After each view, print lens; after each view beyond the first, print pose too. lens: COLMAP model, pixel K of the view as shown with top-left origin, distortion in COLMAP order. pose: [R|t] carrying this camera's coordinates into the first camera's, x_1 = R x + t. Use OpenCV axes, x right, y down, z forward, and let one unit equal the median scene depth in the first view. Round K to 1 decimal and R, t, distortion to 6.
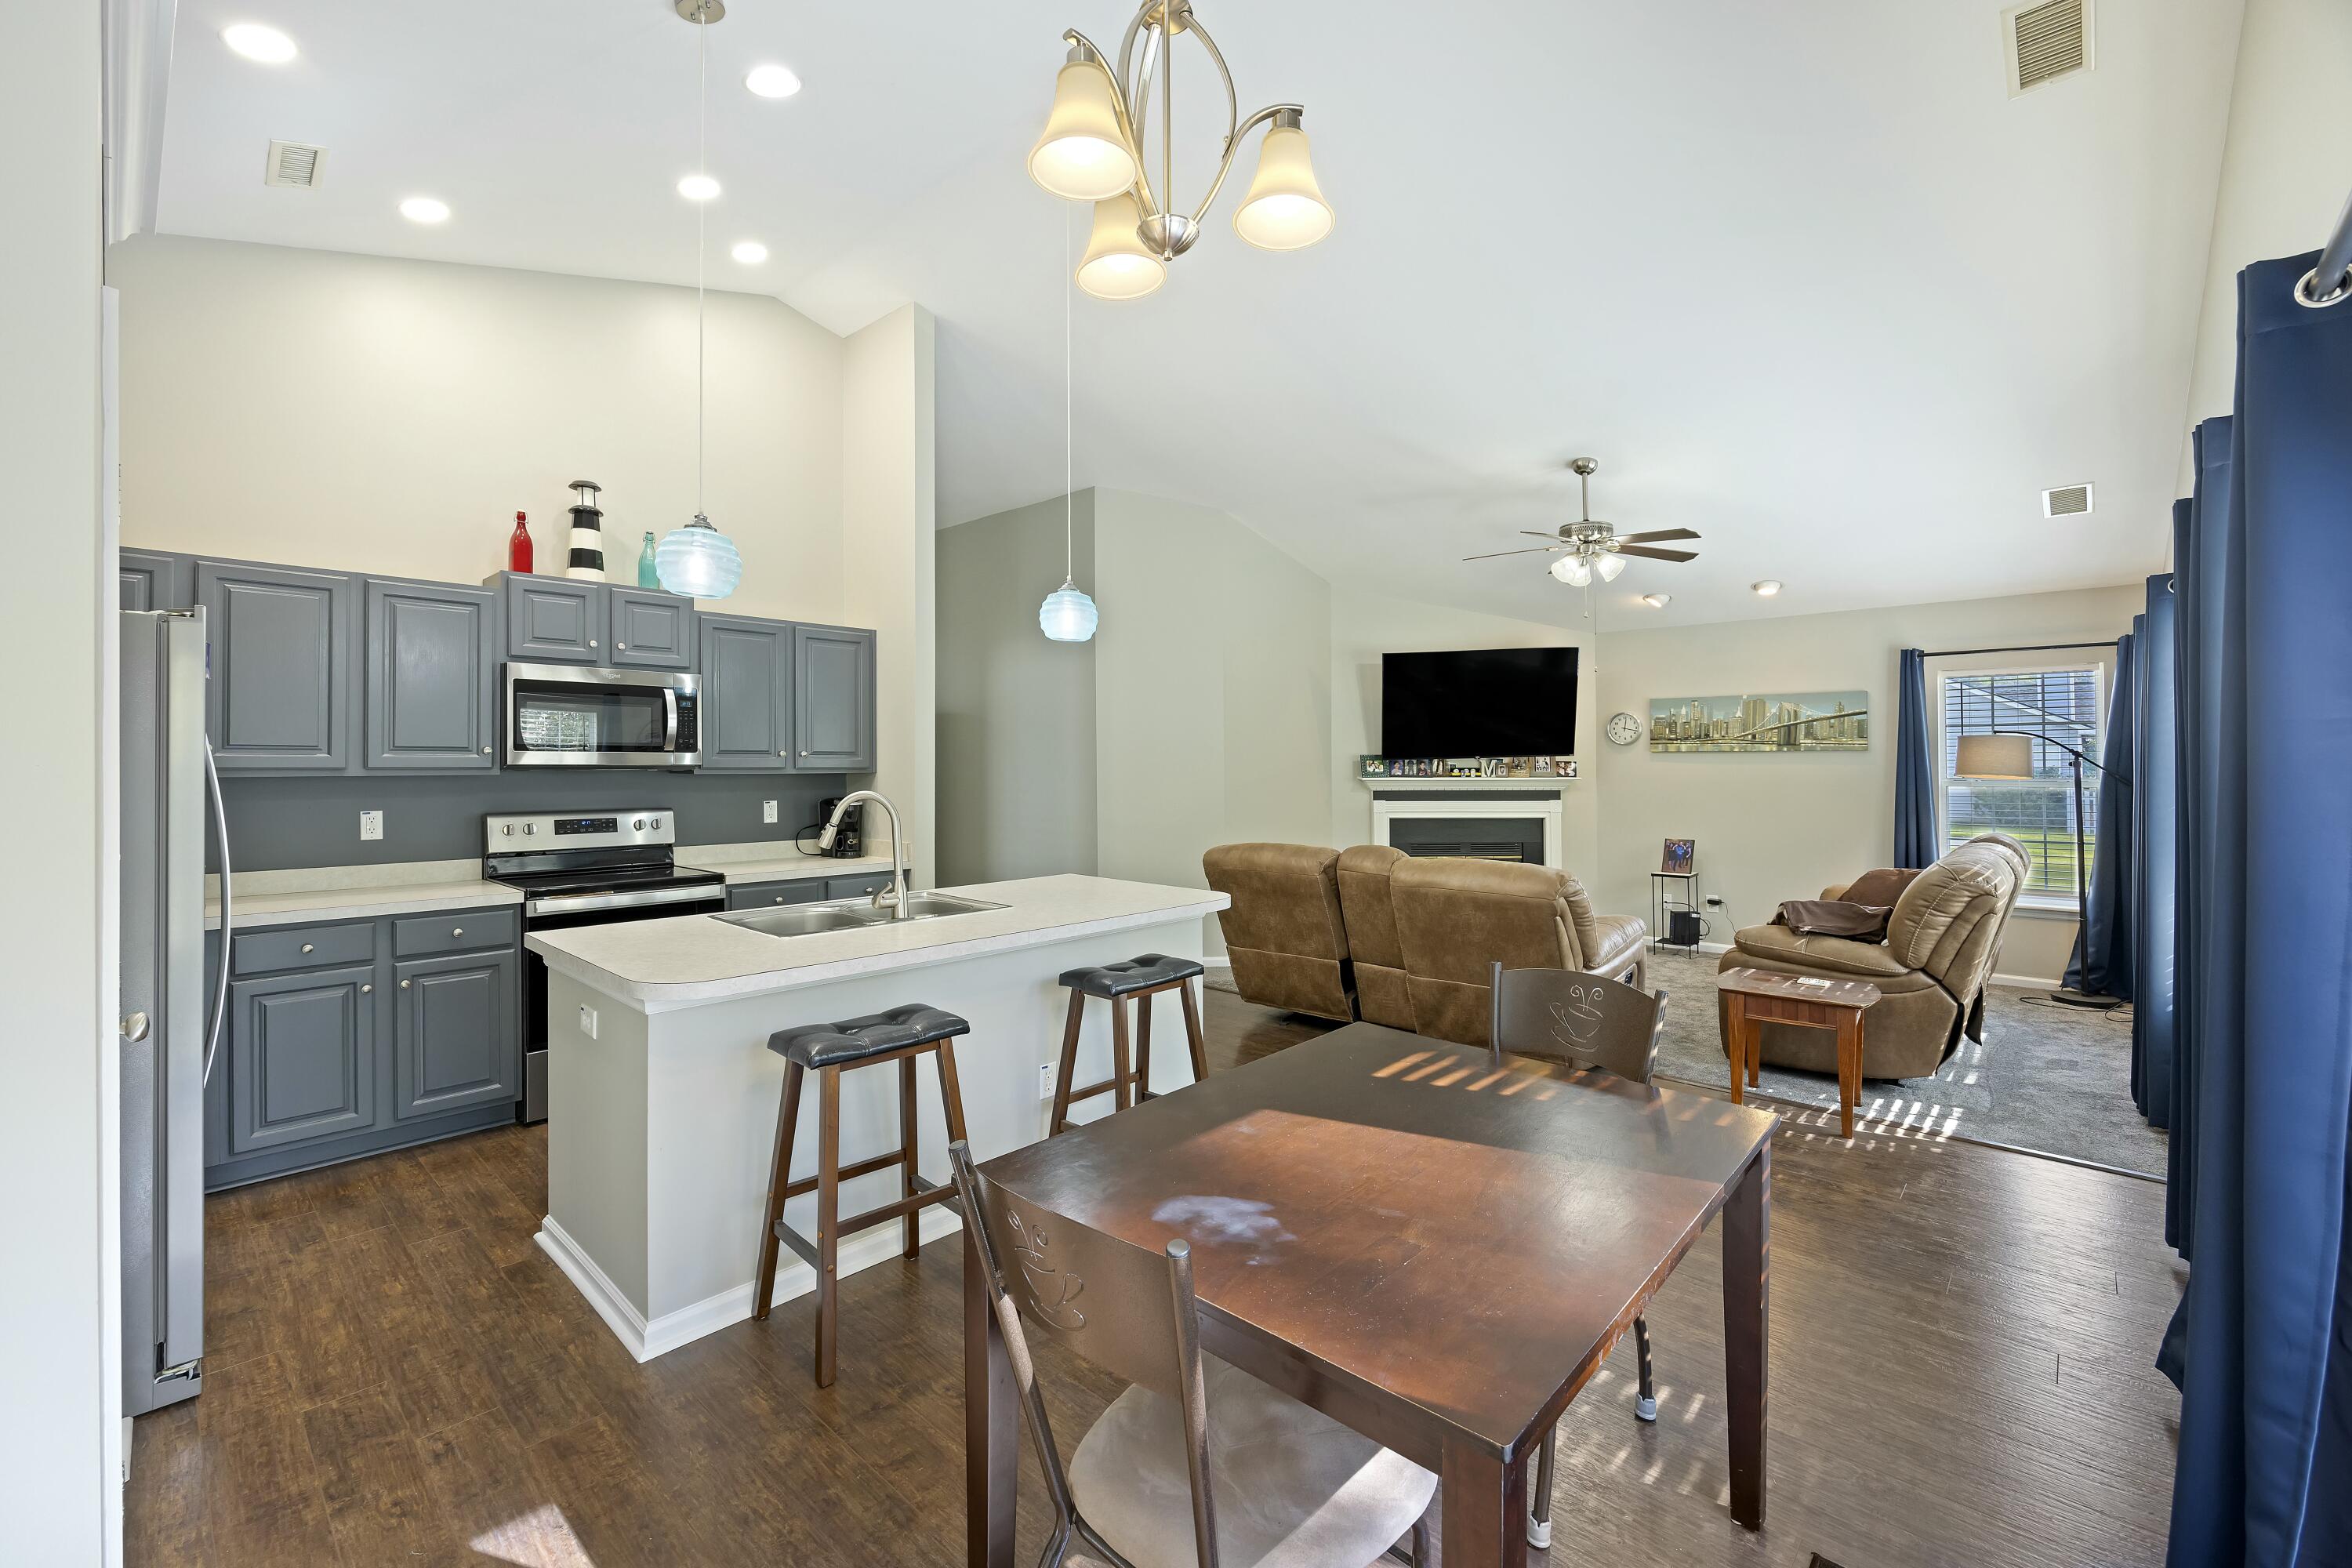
lens RADIAL K [[960.7, 0, 1185.2], [0, 960.7, 748.9], [0, 0, 1]] dist [-0.002161, -0.000045]
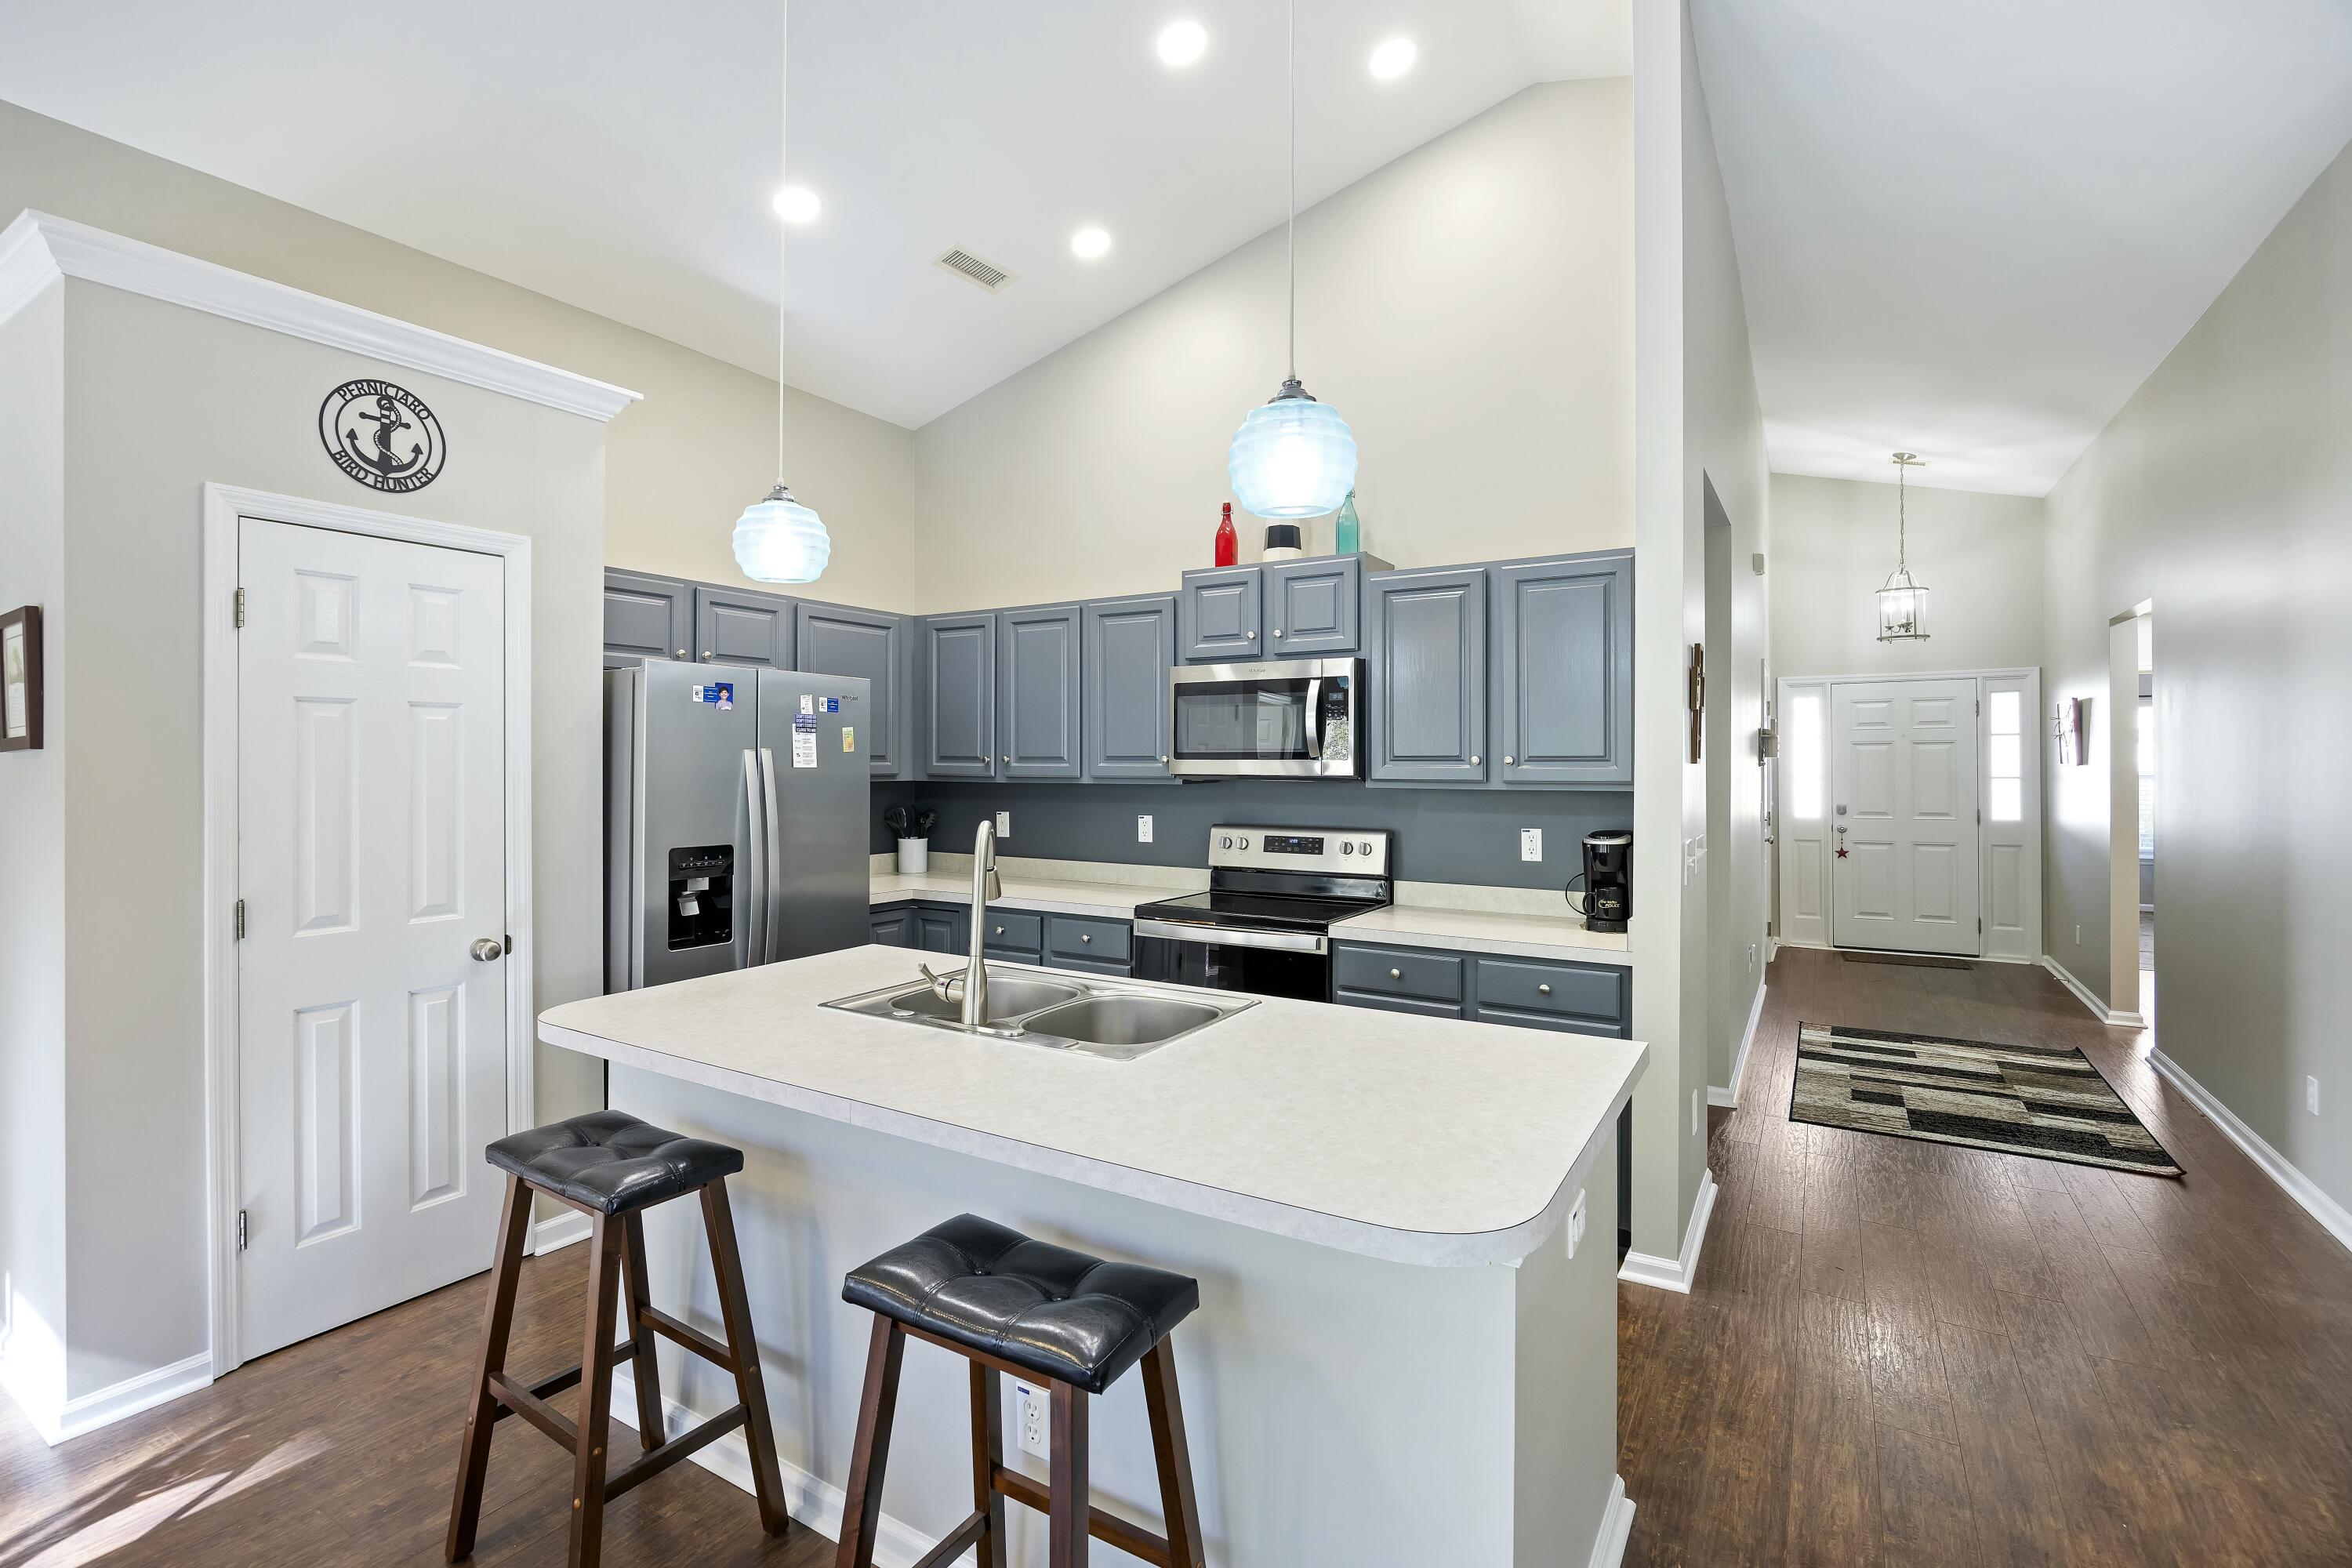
lens RADIAL K [[1069.9, 0, 1152.5], [0, 1069.9, 756.2], [0, 0, 1]] dist [-0.000001, -0.000396]
pose [[0.181612, -0.006160, -0.983351, 0.199552], [0.014055, 0.999894, -0.003667, 0.001630], [0.983270, -0.013155, 0.181679, 0.467911]]
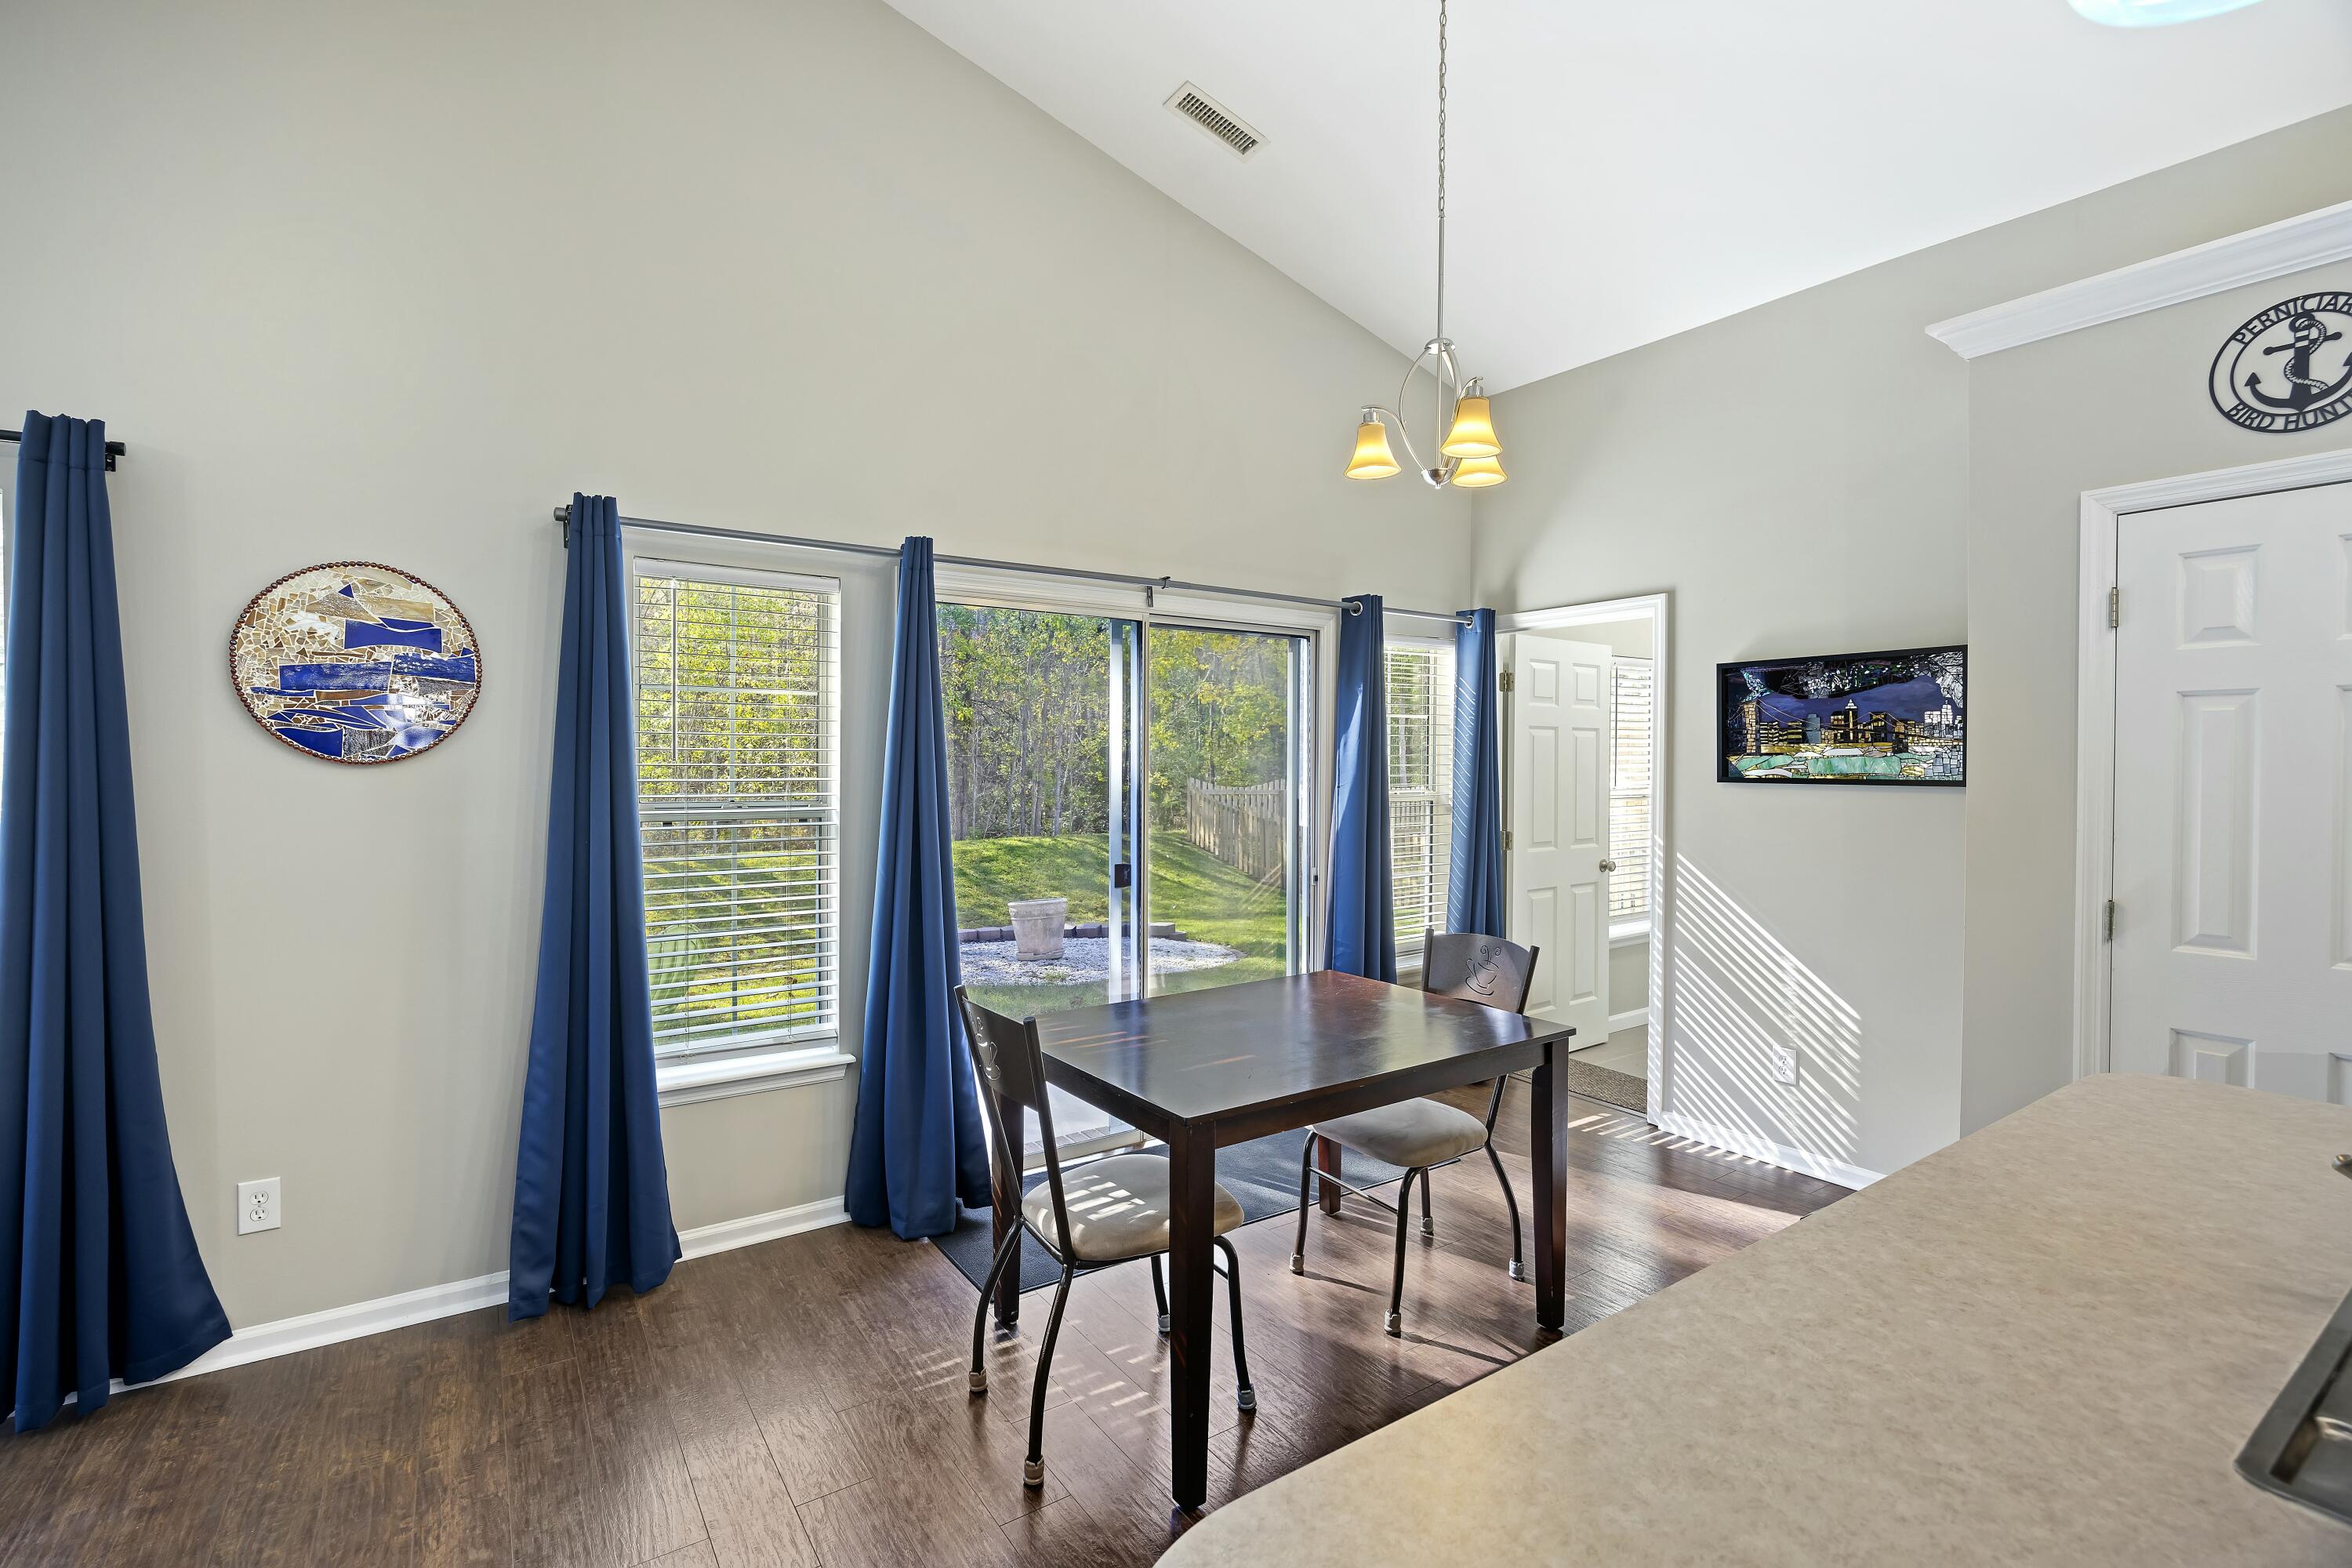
lens RADIAL K [[1069.9, 0, 1167.6], [0, 1069.9, 774.8], [0, 0, 1]] dist [-0.000001, -0.000396]
pose [[-0.978654, -0.008655, 0.205334, 0.008471], [-0.010009, 0.999934, -0.005556, 0.007894], [-0.205272, -0.007493, -0.978676, 0.666319]]
